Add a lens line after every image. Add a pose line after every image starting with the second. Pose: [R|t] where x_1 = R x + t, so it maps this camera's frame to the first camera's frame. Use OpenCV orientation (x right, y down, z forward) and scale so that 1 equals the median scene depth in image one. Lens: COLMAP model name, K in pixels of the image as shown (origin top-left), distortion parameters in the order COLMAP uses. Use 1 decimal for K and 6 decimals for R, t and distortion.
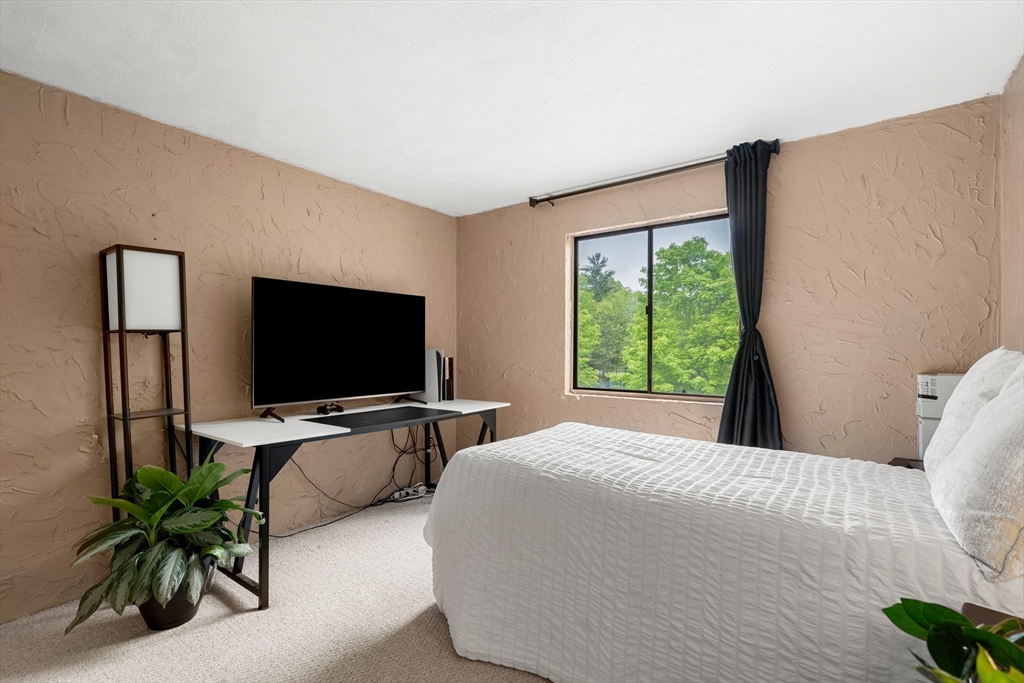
lens RADIAL K [[476.6, 0, 511.7], [0, 476.6, 346.6], [0, 0, 1]] dist [-0.008142, 0.004709]
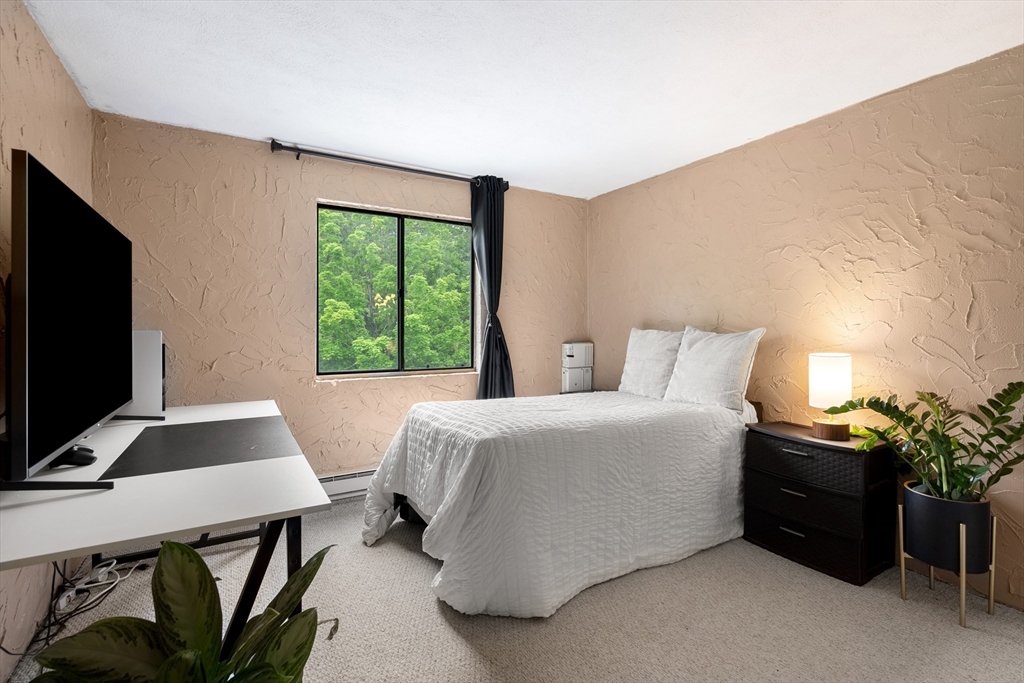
lens RADIAL K [[476.6, 0, 510.7], [0, 476.6, 335.5], [0, 0, 1]] dist [-0.008142, 0.004709]
pose [[0.371082, -0.012567, 0.928515, -0.758232], [-0.001392, 0.999900, 0.014089, 0.002567], [-0.928599, -0.006521, 0.371027, 0.463812]]
